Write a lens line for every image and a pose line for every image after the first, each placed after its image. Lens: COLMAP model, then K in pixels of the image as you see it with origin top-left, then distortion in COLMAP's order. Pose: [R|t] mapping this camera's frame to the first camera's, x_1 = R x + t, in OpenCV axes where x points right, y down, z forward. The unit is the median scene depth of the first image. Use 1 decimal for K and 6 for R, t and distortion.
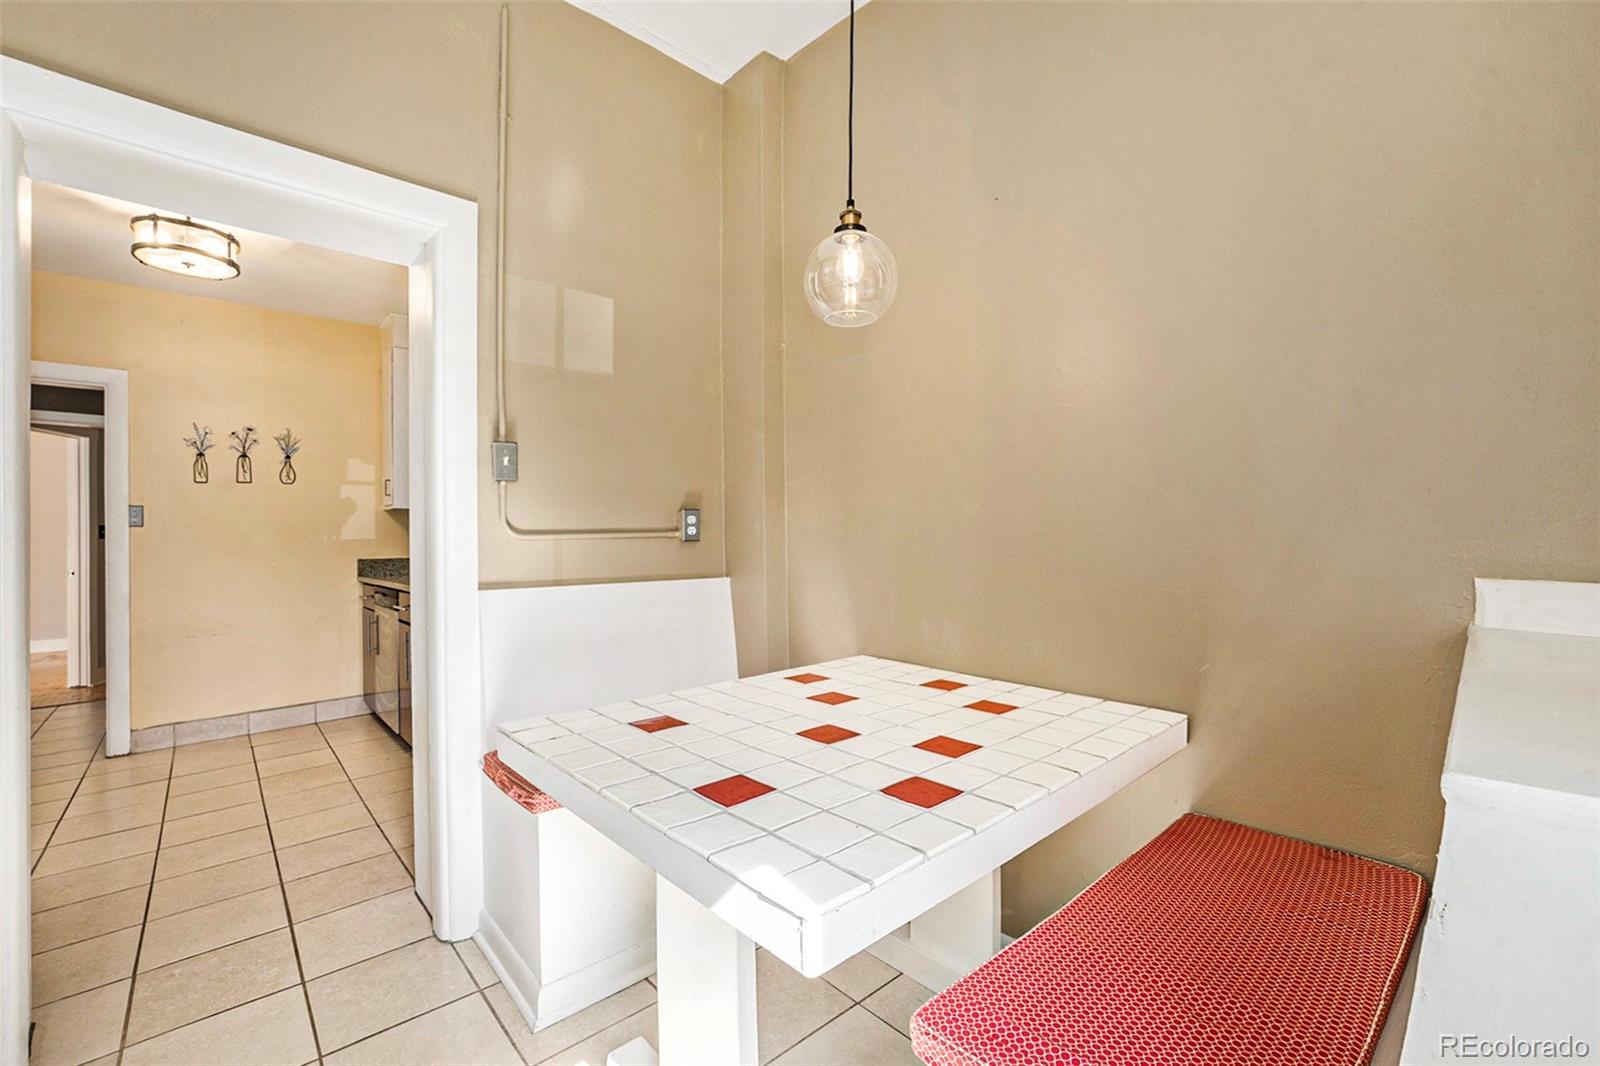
lens RADIAL K [[655.9, 0, 809.0], [0, 655.9, 529.0], [0, 0, 1]] dist [-0.002334, -0.000365]
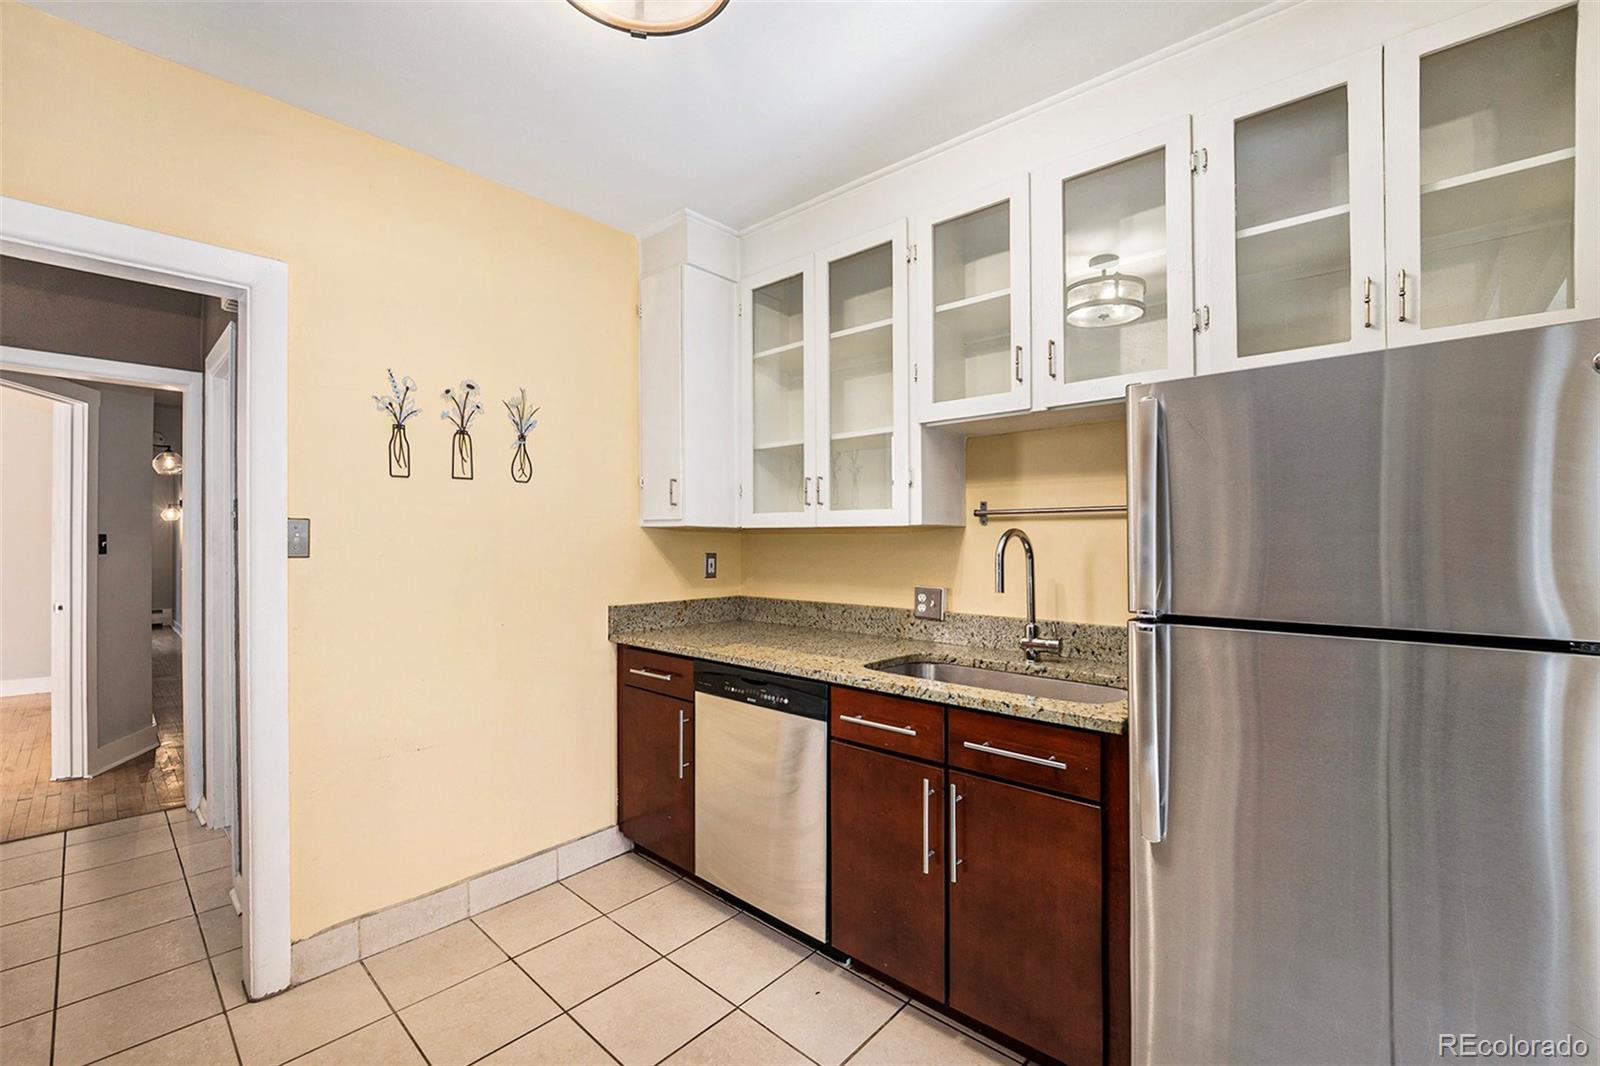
lens RADIAL K [[655.9, 0, 791.4], [0, 655.9, 539.6], [0, 0, 1]] dist [-0.002334, -0.000365]
pose [[0.997298, 0.017556, 0.071337, -0.610210], [-0.018080, 0.999814, 0.006699, -0.026062], [-0.071206, -0.007971, 0.997430, 0.401722]]
